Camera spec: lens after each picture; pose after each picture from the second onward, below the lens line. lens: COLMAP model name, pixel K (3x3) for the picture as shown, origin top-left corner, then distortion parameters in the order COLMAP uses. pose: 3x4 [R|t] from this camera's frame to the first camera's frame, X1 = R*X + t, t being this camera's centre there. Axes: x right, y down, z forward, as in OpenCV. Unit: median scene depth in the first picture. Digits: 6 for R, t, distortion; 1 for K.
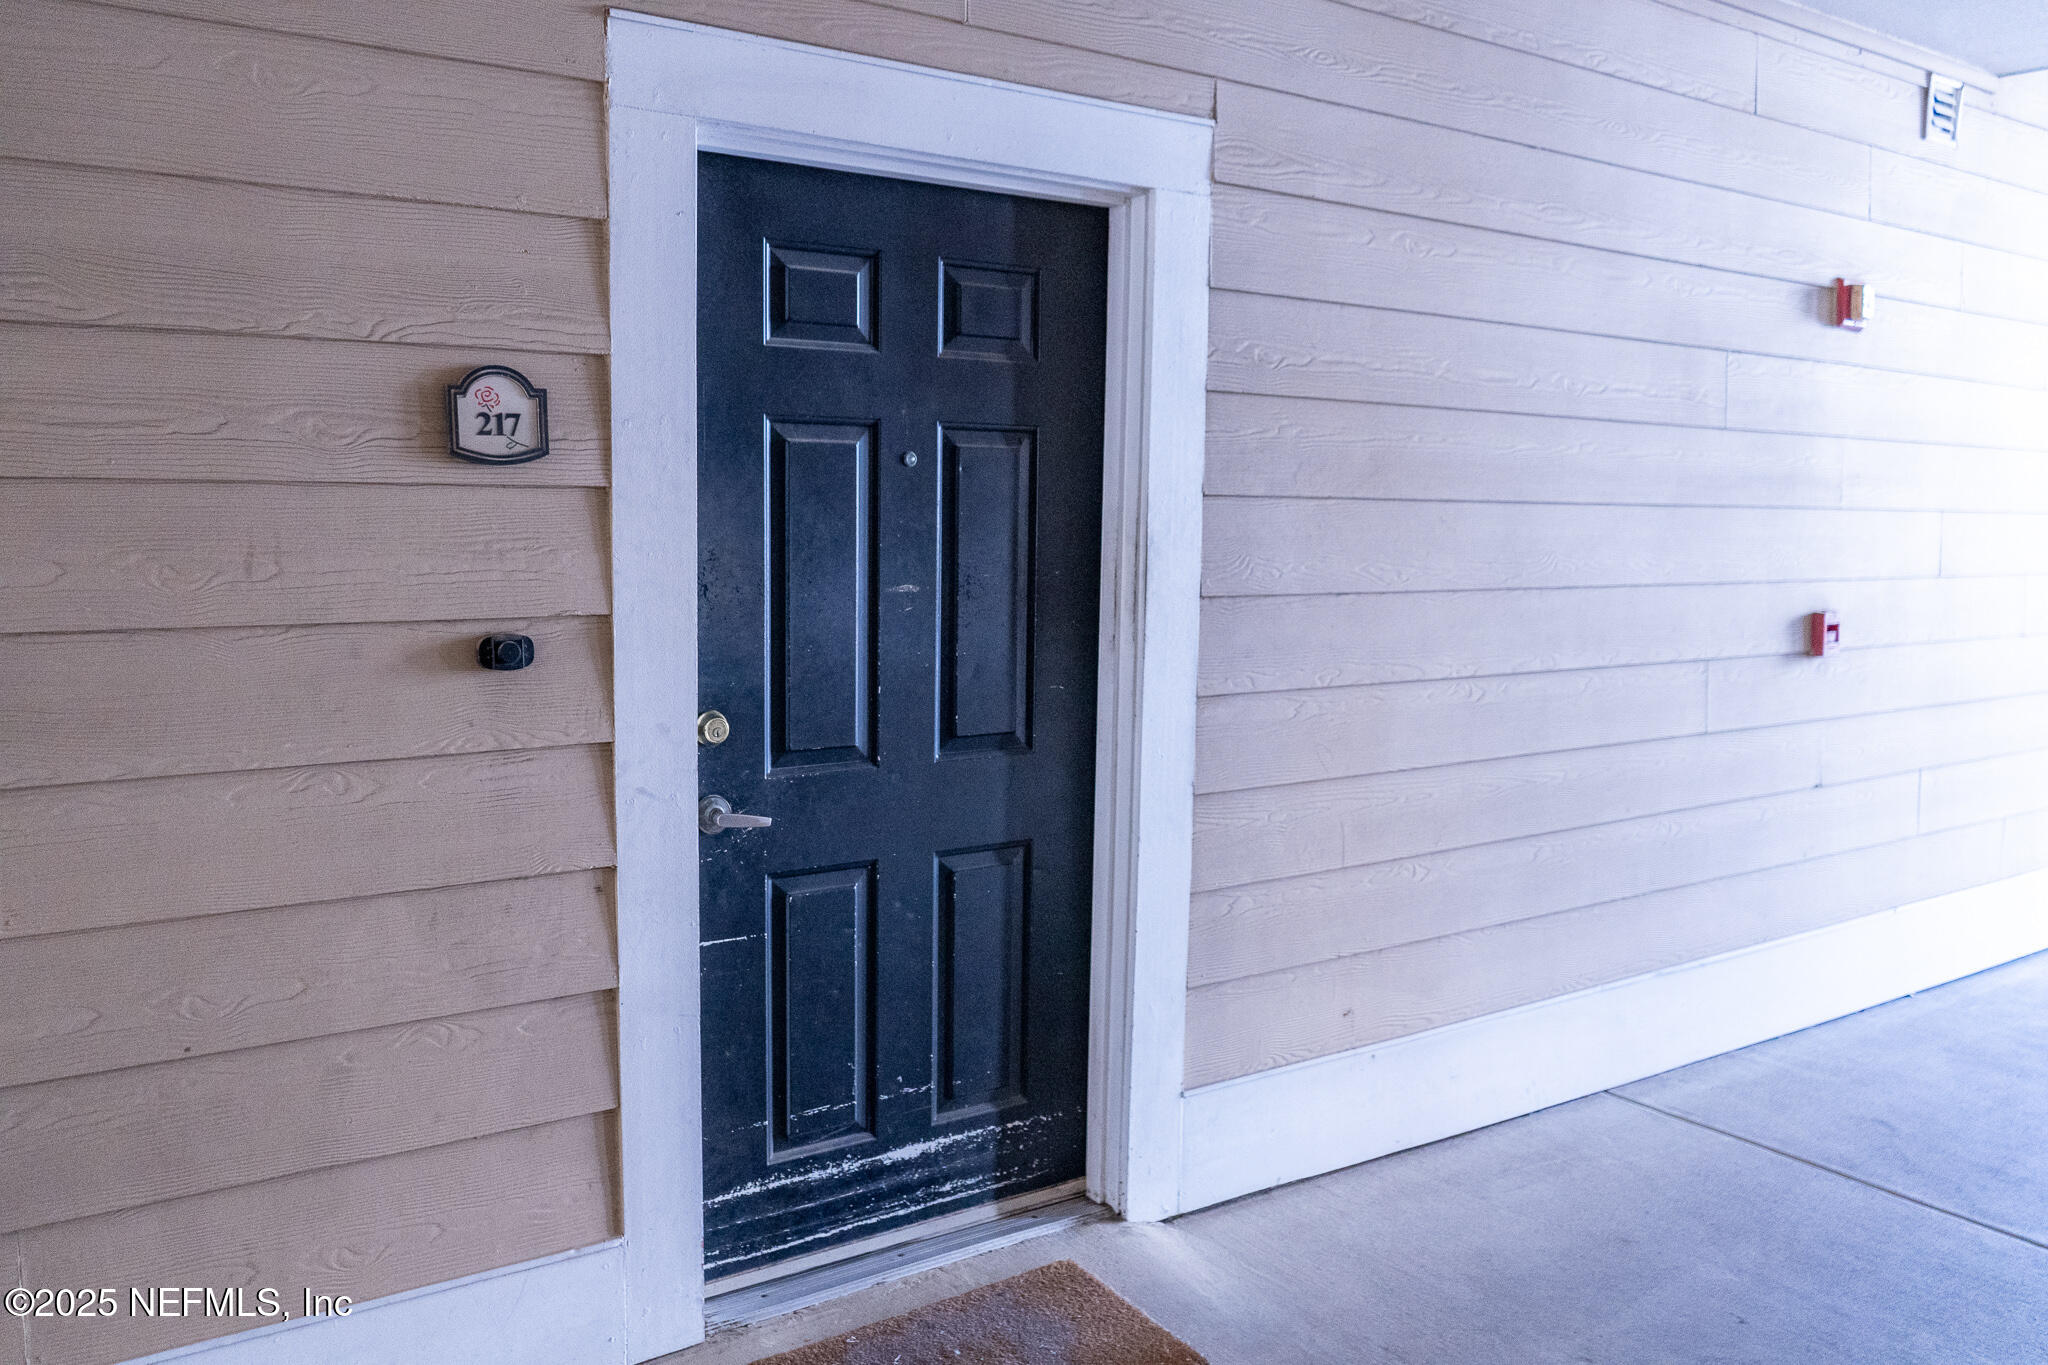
lens RADIAL K [[1654.7, 0, 1023.3], [0, 1654.7, 682.8], [0, 0, 1]] dist [-0.029459, 0.024978]
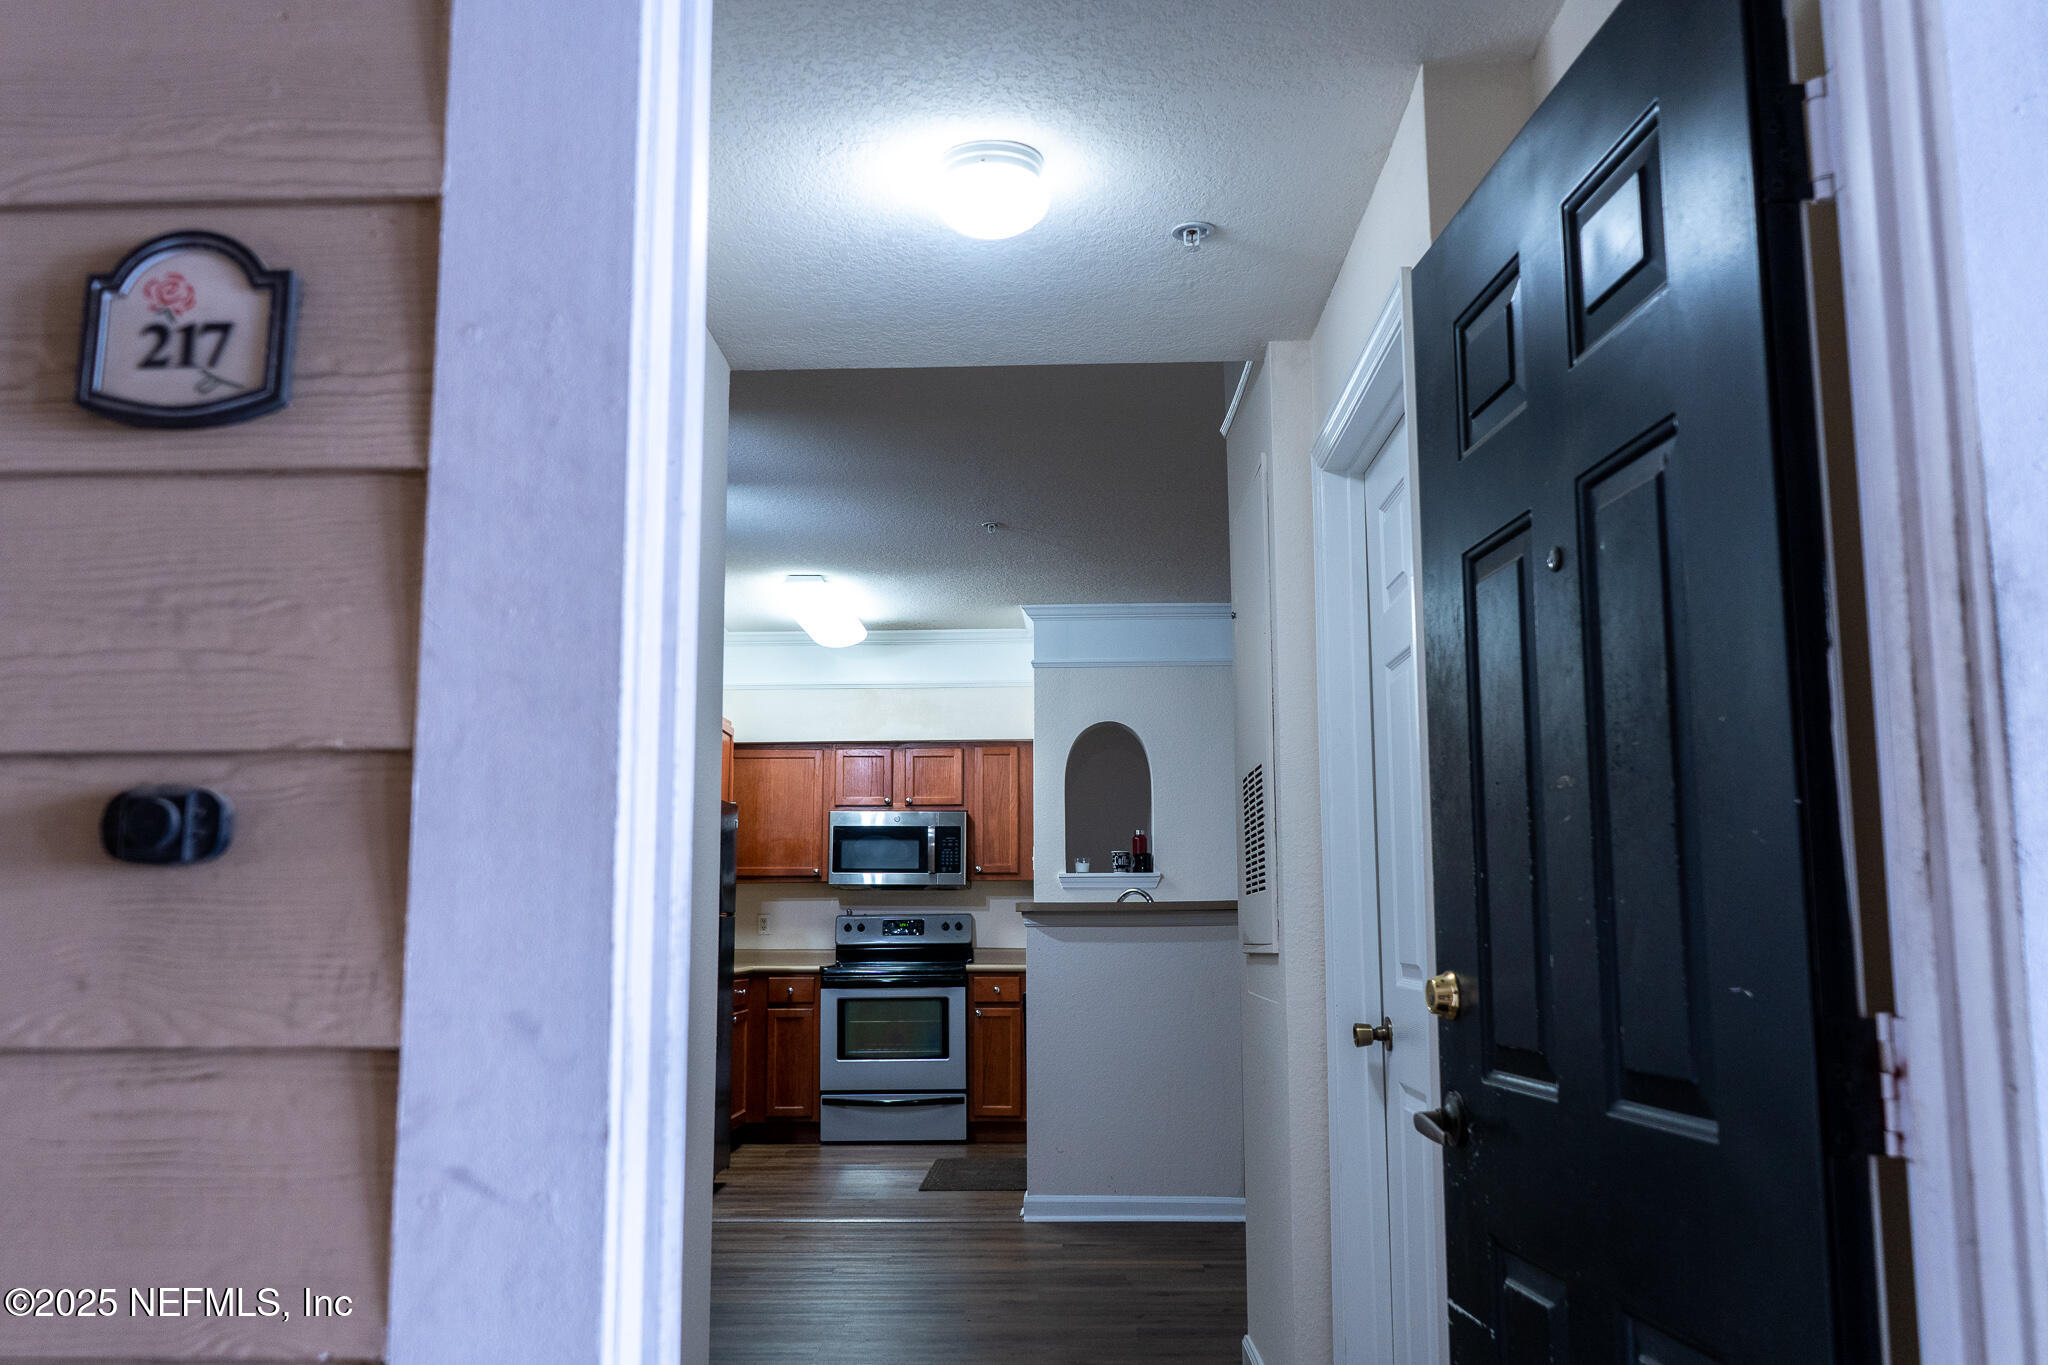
lens RADIAL K [[1654.7, 0, 1023.5], [0, 1654.7, 683.3], [0, 0, 1]] dist [-0.029459, 0.024978]
pose [[0.802000, -0.103533, -0.588283, 0.144839], [-0.049543, 0.969941, -0.238244, 0.039232], [0.595266, 0.220217, 0.772763, 0.781935]]
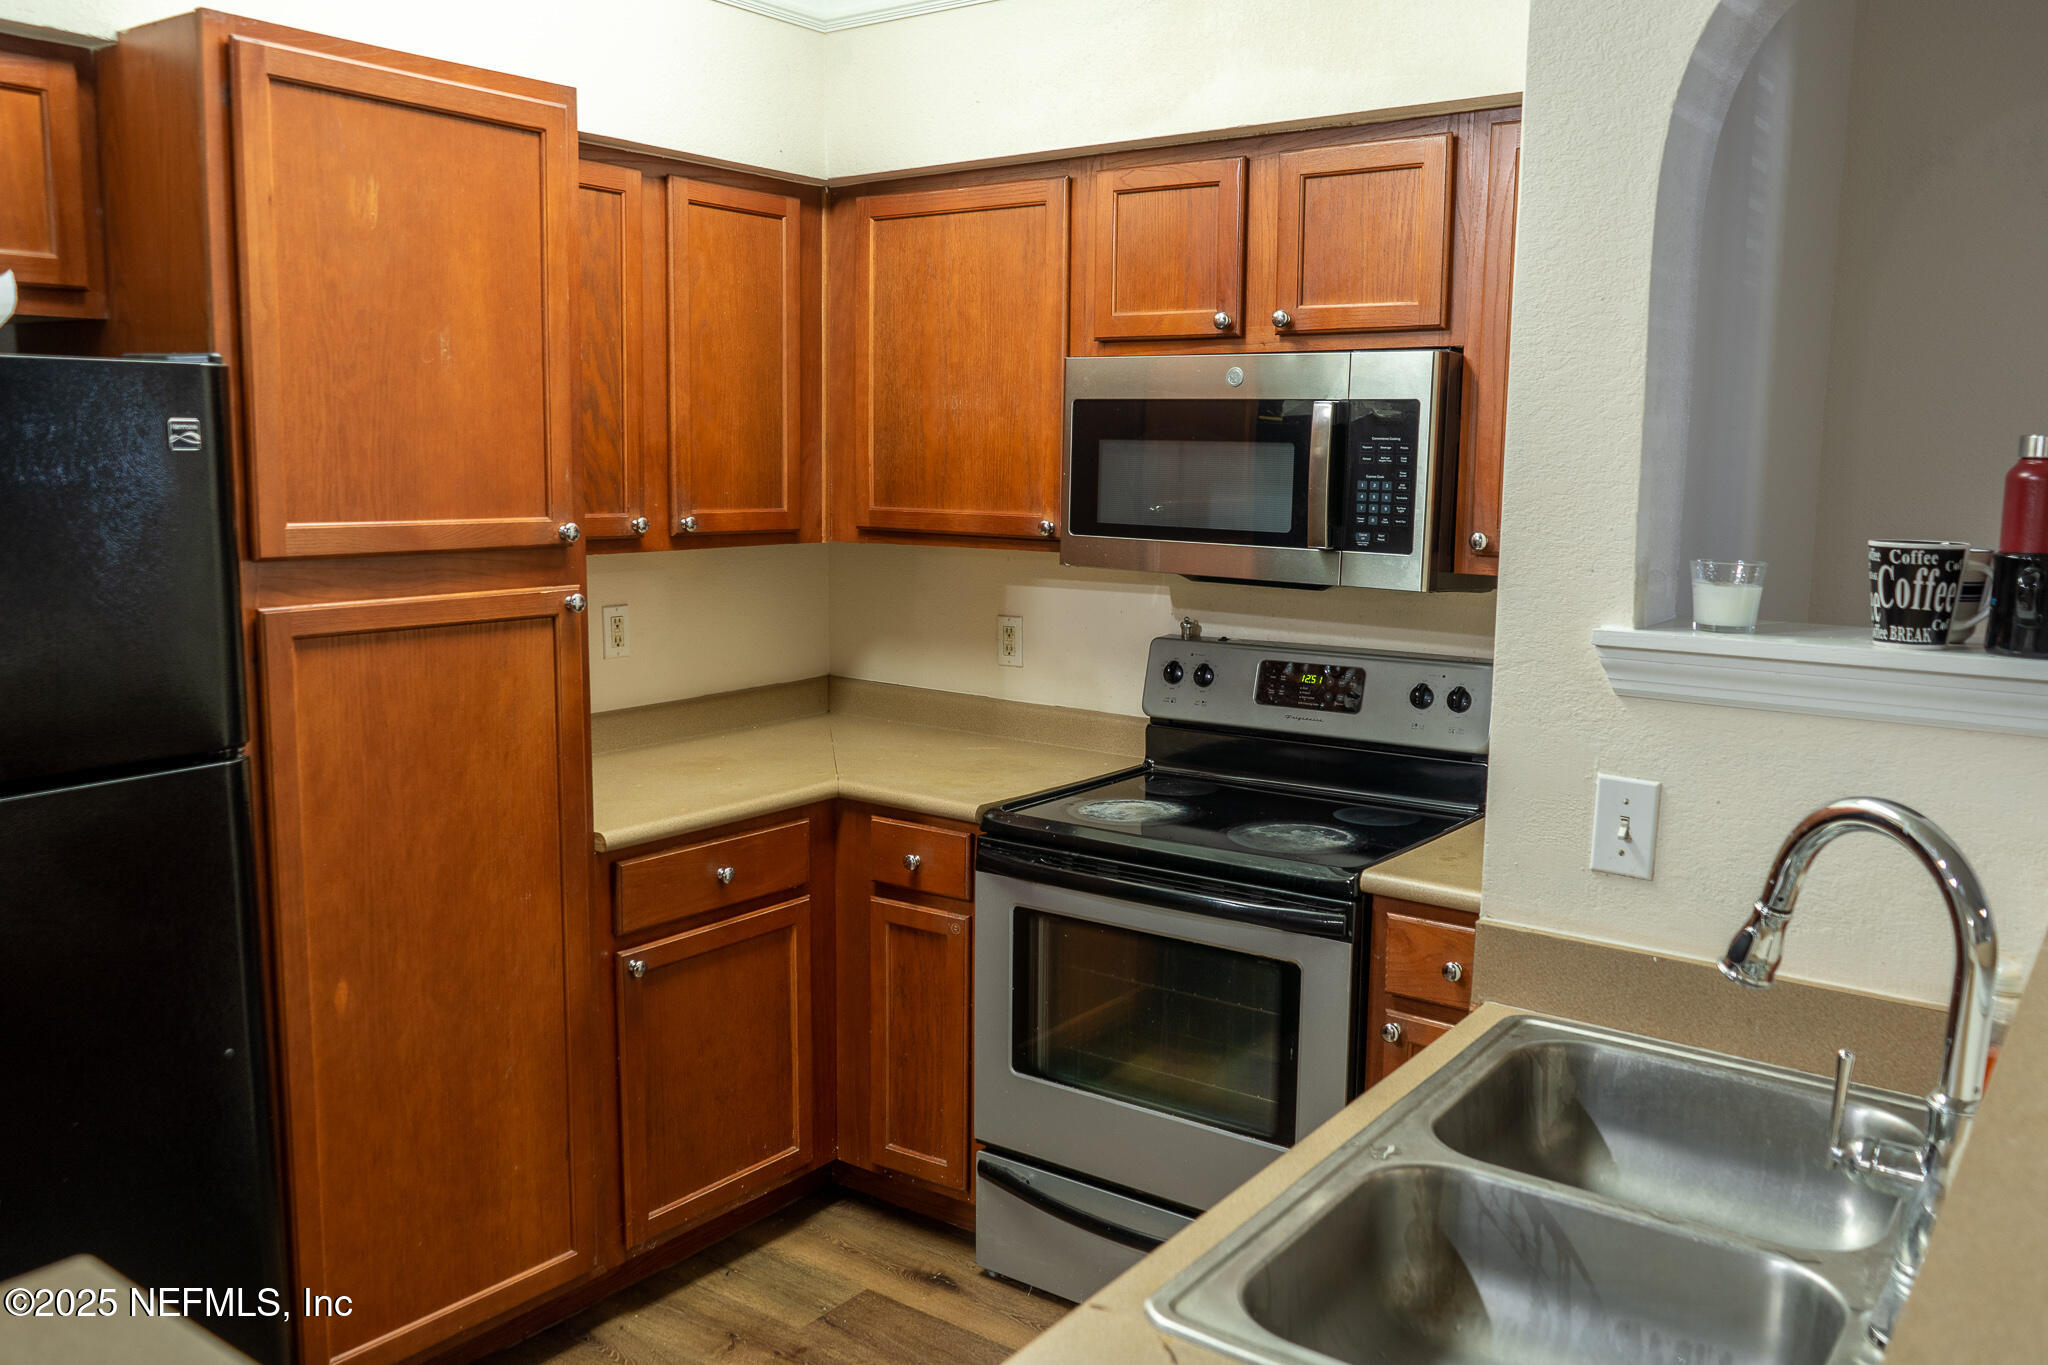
lens RADIAL K [[1641.9, 0, 1025.5], [0, 1641.9, 687.6], [0, 0, 1]] dist [-0.022129, 0.013070]
pose [[0.312460, 0.127442, -0.941343, -0.013084], [-0.109509, 0.989185, 0.097569, -0.014004], [0.943598, 0.072599, 0.323037, 1.047627]]
